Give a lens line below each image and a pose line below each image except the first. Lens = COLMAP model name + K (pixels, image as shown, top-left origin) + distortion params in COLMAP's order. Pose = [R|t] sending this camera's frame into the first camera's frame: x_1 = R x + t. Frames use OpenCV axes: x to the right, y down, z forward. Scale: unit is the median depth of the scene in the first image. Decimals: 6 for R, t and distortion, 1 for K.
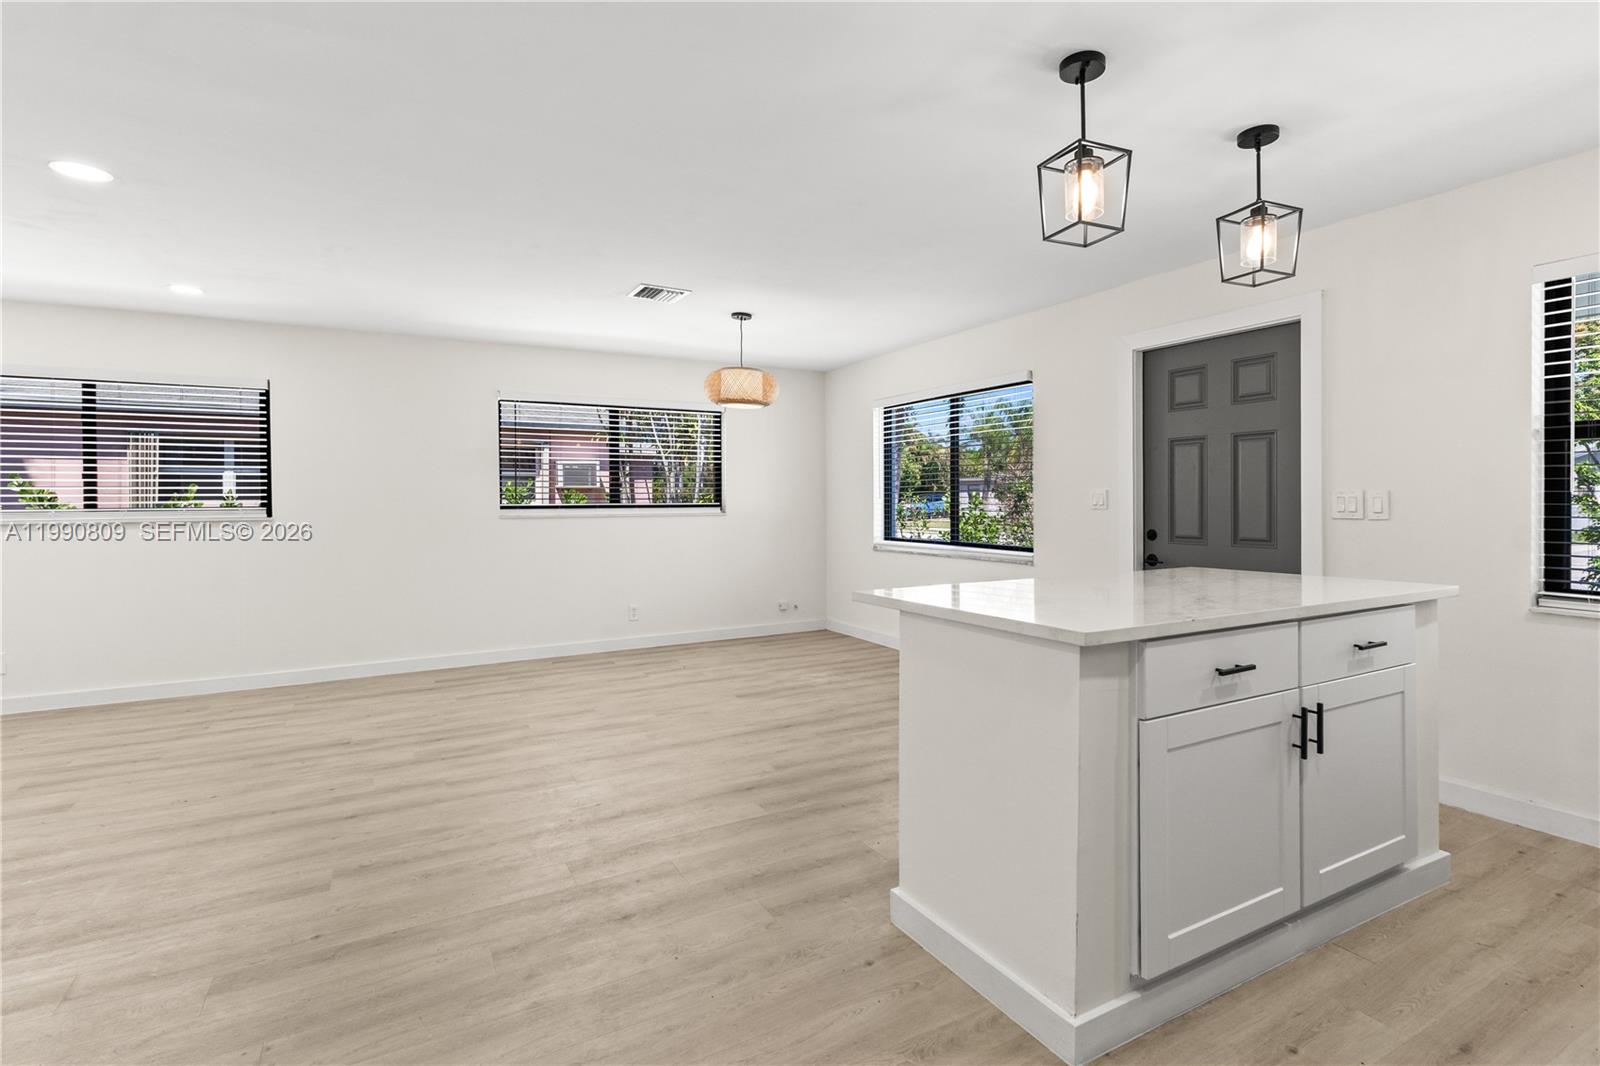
lens RADIAL K [[774.9, 0, 814.1], [0, 774.9, 500.7], [0, 0, 1]] dist [0.006713, -0.001187]
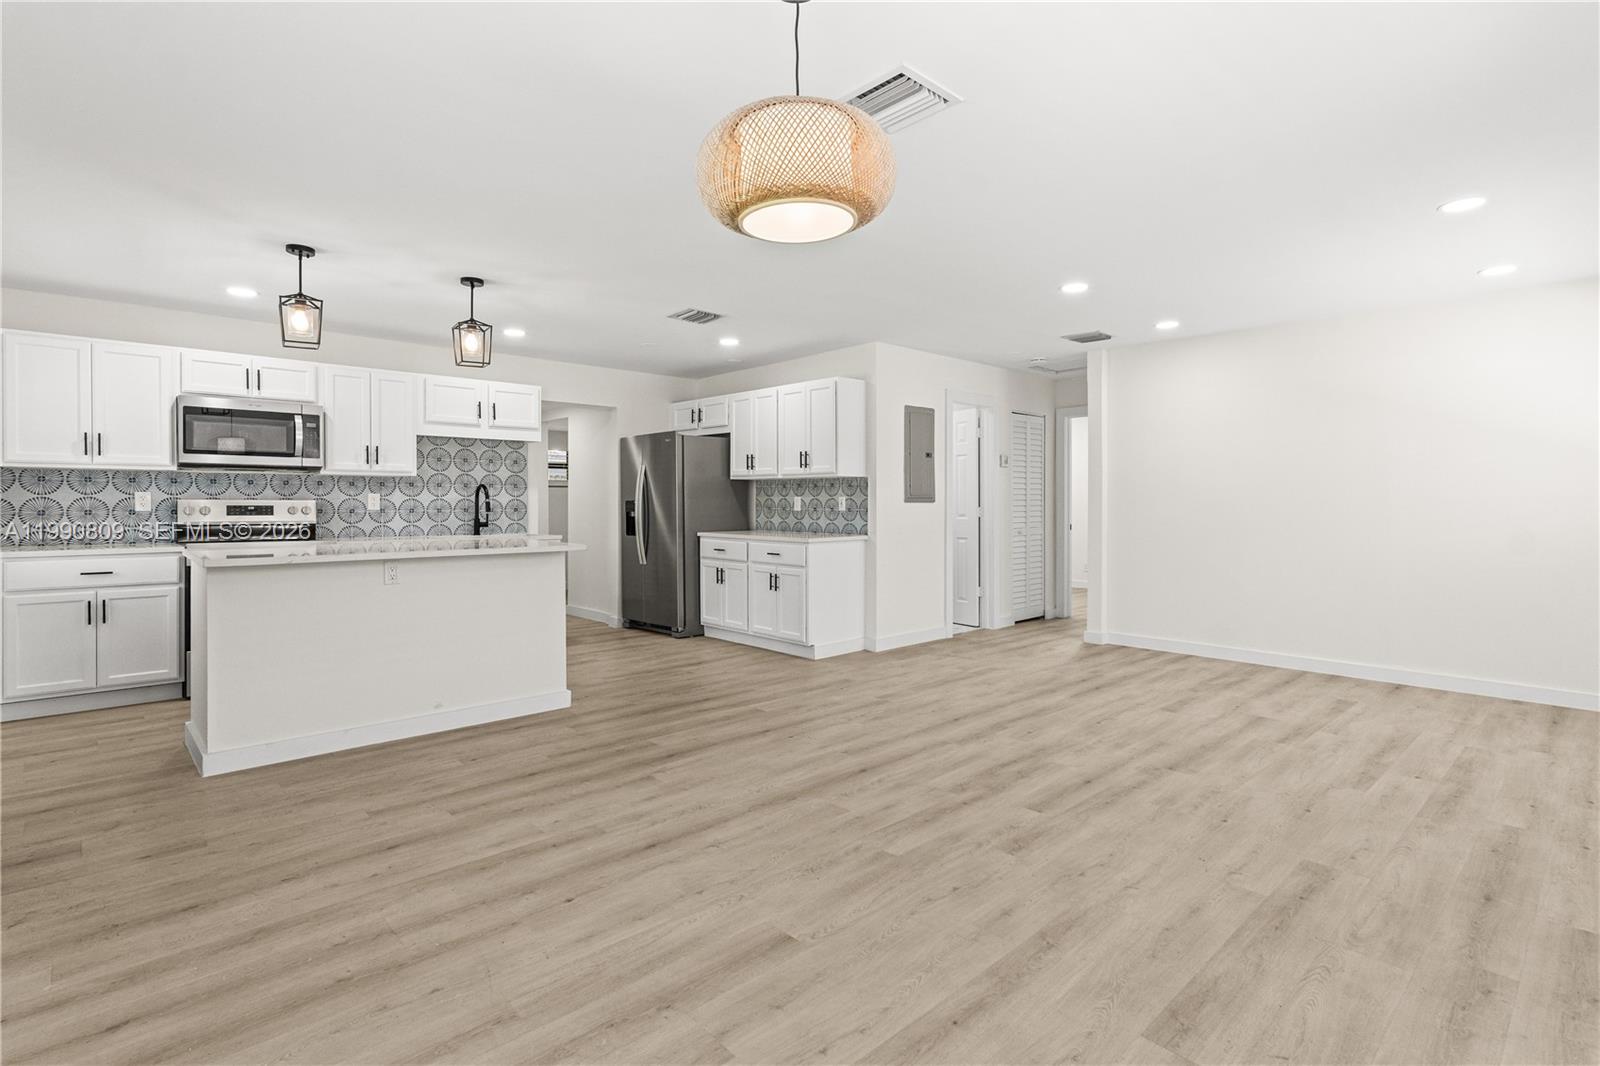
lens RADIAL K [[774.9, 0, 812.6], [0, 774.9, 508.6], [0, 0, 1]] dist [0.006713, -0.001187]
pose [[-0.969582, 0.007751, -0.244646, -0.010552], [0.006829, 0.999966, 0.004619, 0.019029], [0.244673, 0.002808, -0.969602, 1.802166]]
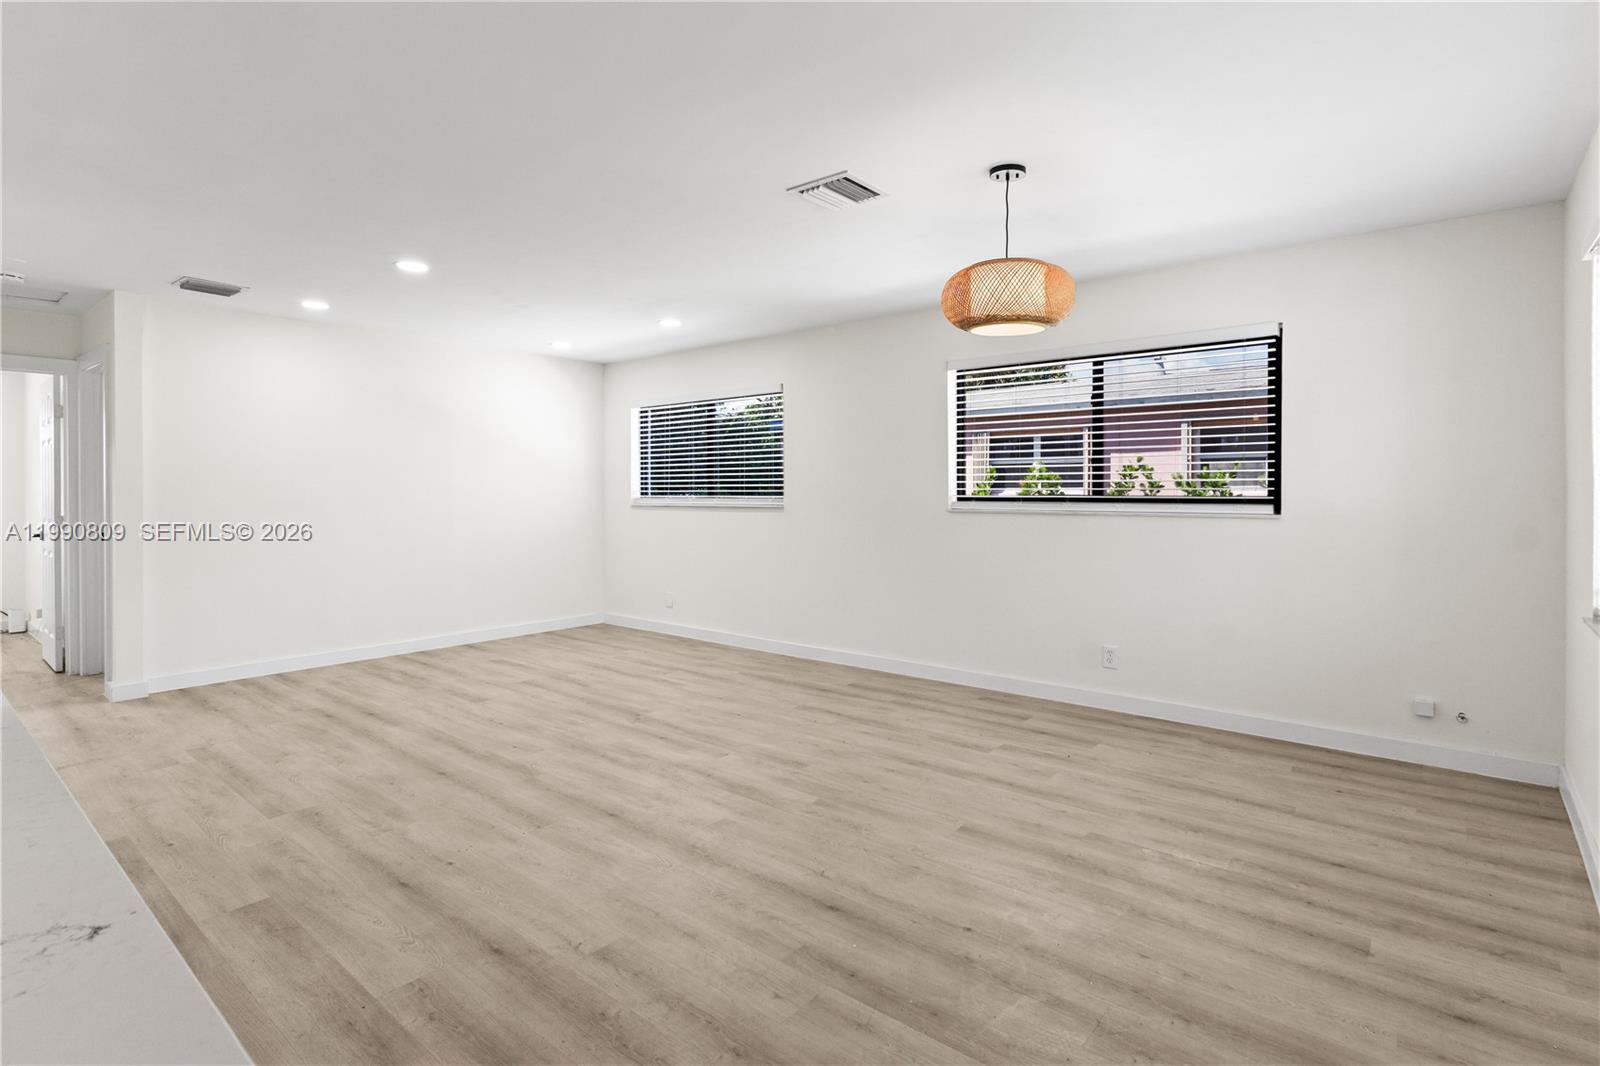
lens RADIAL K [[774.9, 0, 814.9], [0, 774.9, 501.7], [0, 0, 1]] dist [0.006713, -0.001187]
pose [[0.364575, 0.019619, -0.930967, 0.514311], [0.001525, 0.999764, 0.021666, -0.009859], [0.931173, -0.009319, 0.364459, 0.870594]]
